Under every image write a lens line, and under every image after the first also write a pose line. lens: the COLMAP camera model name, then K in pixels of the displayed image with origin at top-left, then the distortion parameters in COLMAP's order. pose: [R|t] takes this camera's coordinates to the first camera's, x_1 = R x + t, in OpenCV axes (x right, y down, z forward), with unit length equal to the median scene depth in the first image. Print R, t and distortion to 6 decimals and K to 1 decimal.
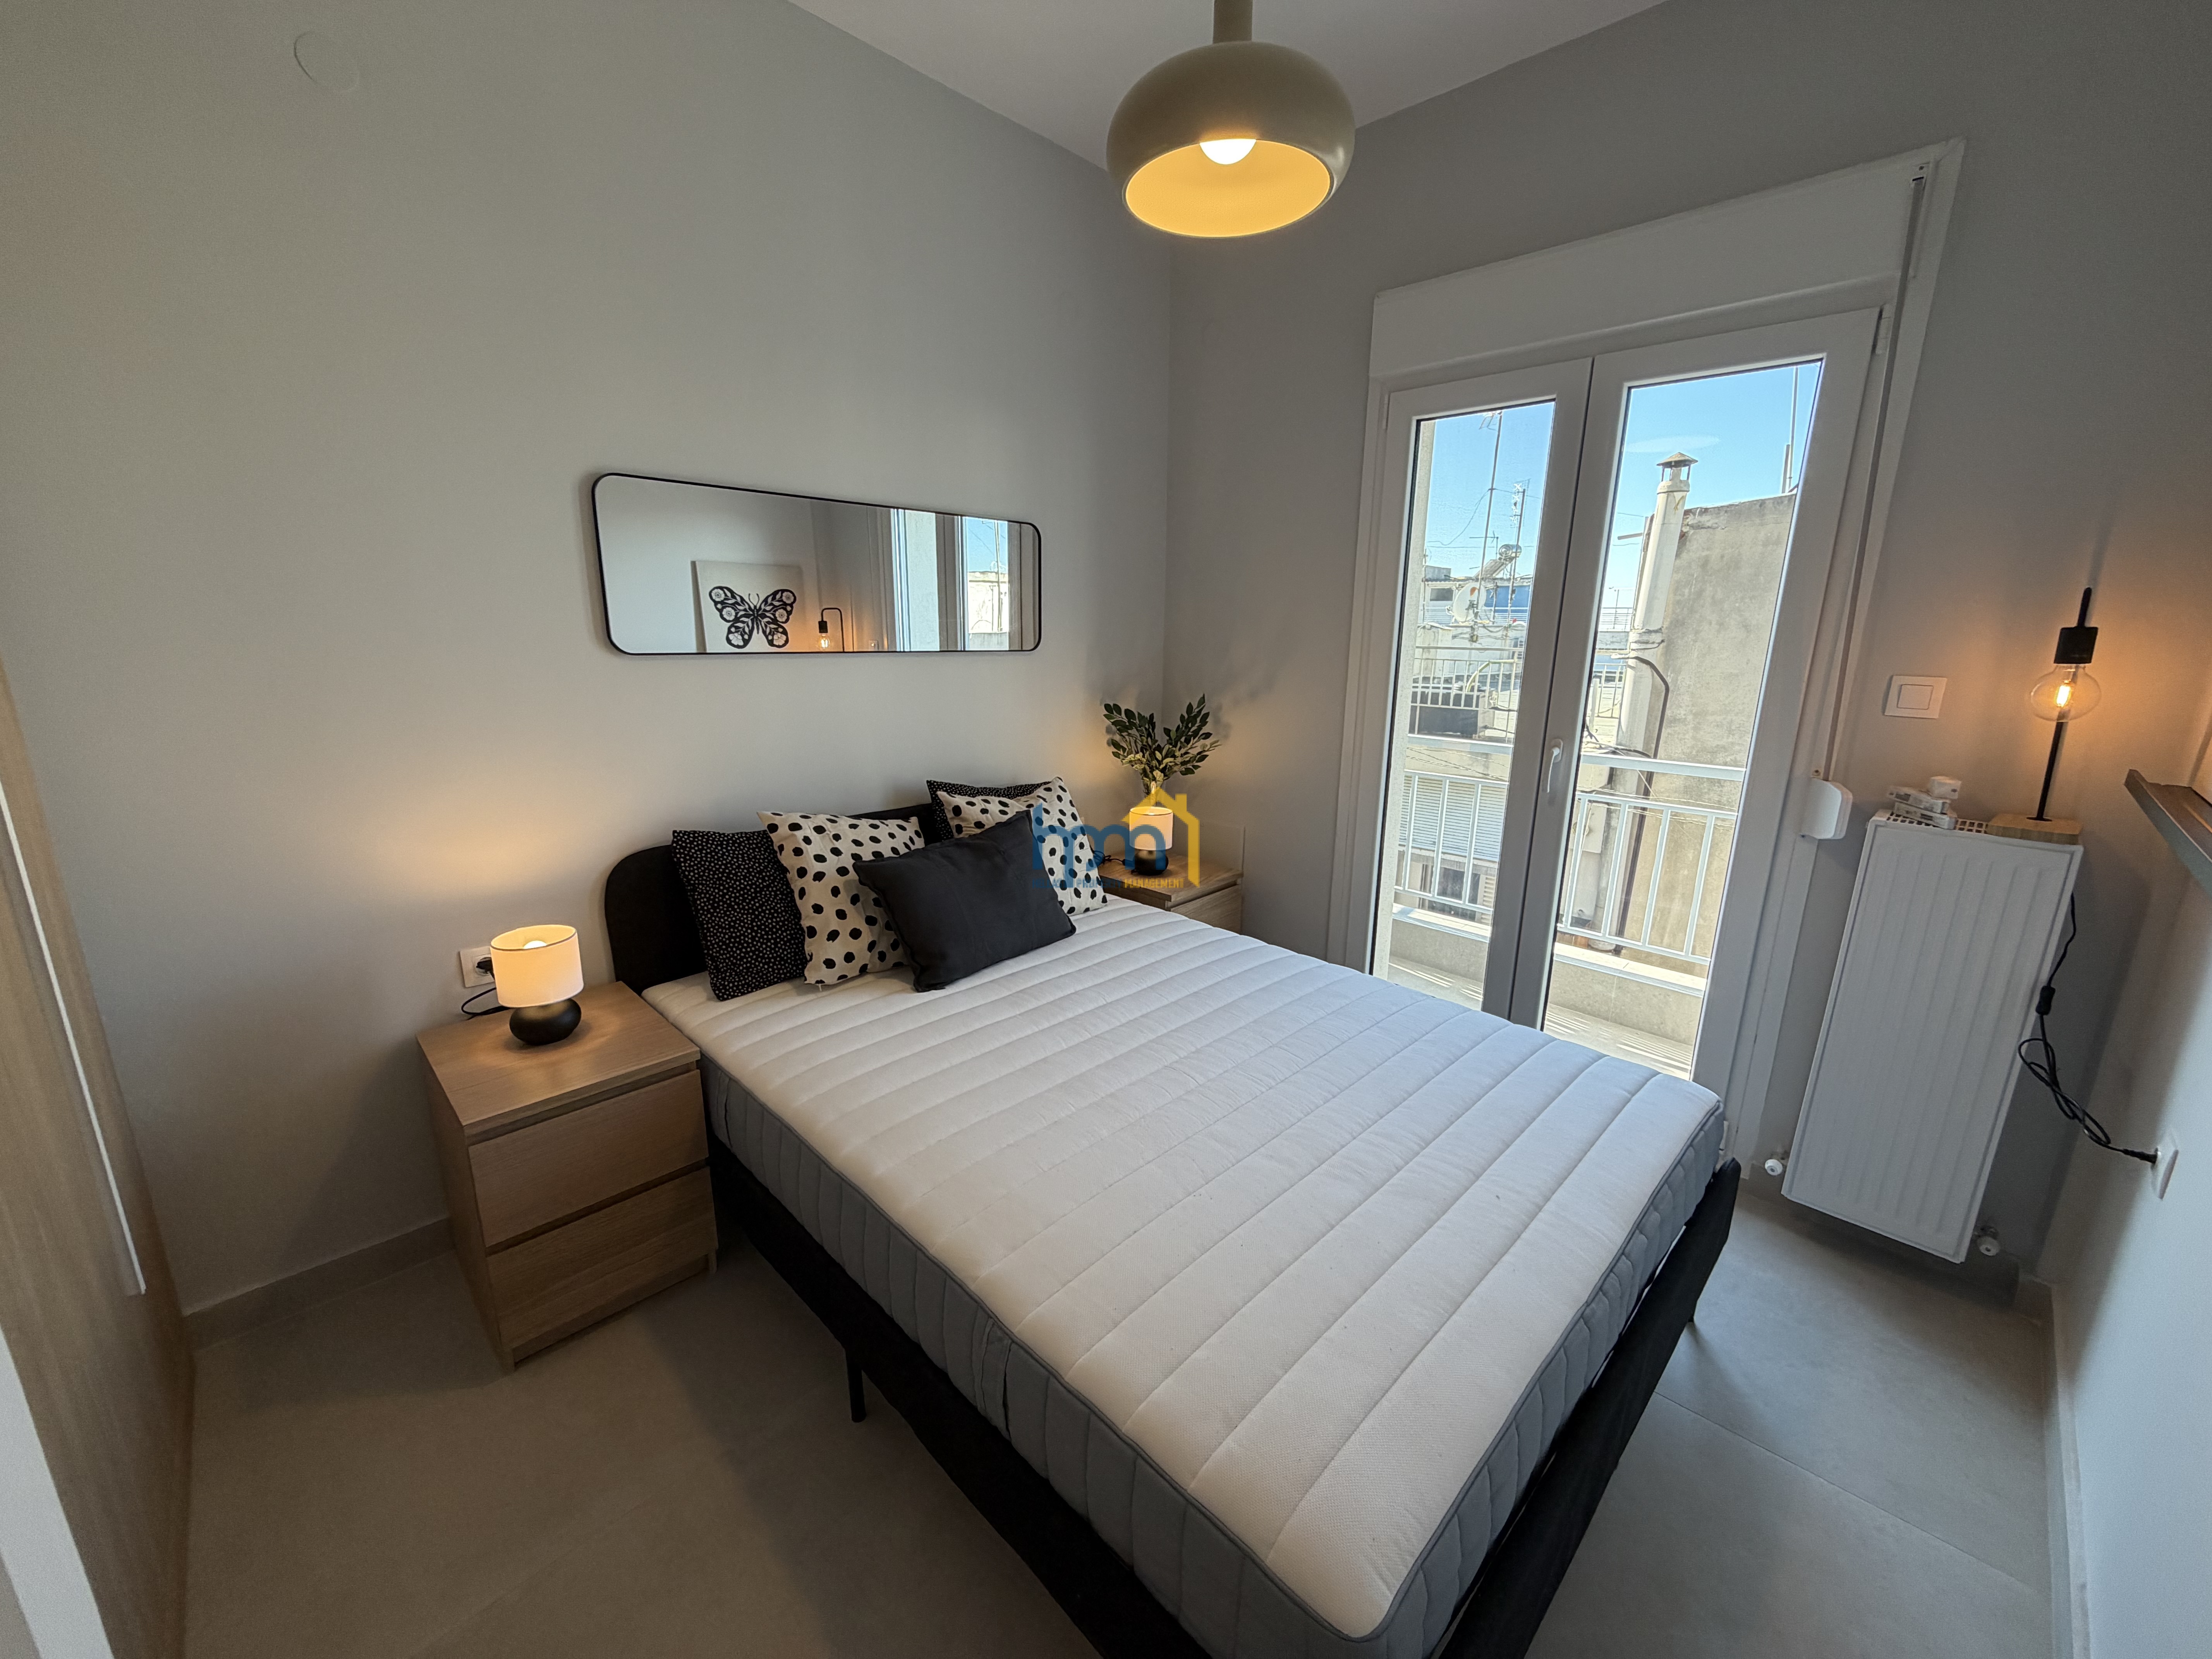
lens RADIAL K [[879.1, 0, 1107.3], [0, 879.1, 830.4], [0, 0, 1]] dist [0.002762, -0.000851]
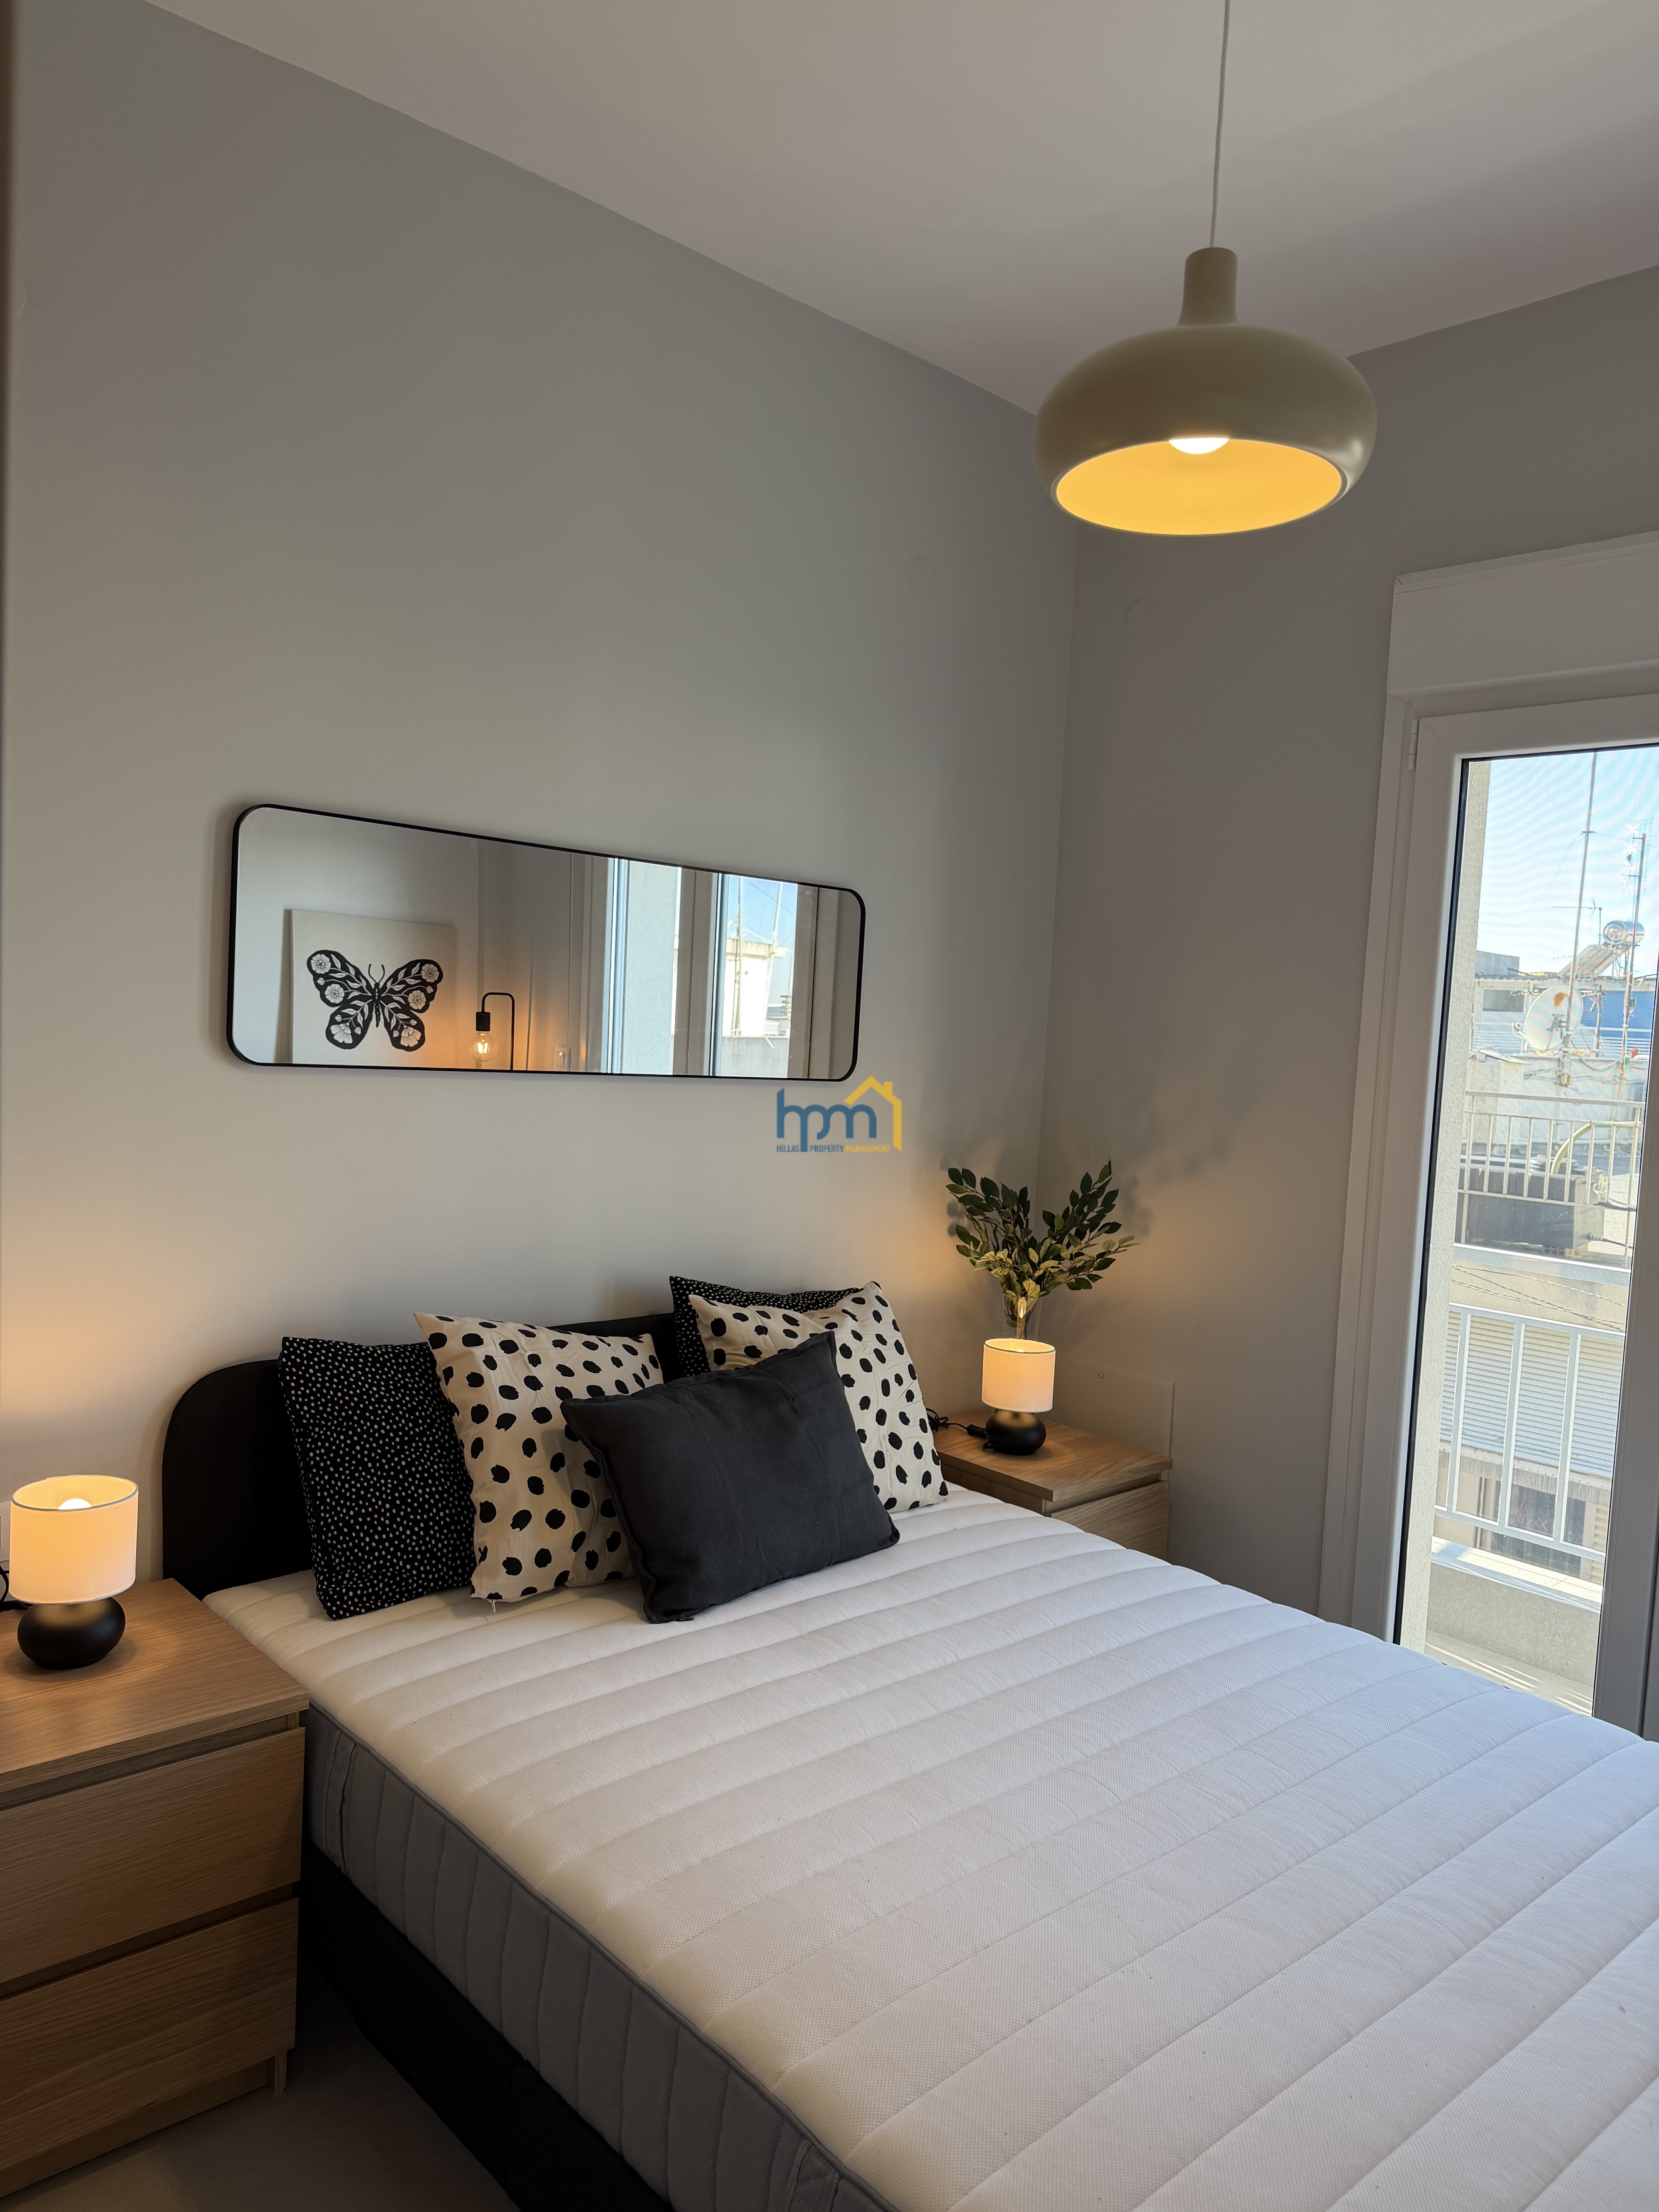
lens RADIAL K [[1562.2, 0, 831.9], [0, 1562.2, 1111.2], [0, 0, 1]] dist [0.058273, -0.080884]
pose [[0.997932, 0.044725, -0.046175, -0.045843], [-0.052007, 0.983904, -0.170960, 0.011883], [0.037786, 0.173008, 0.984195, -0.115360]]
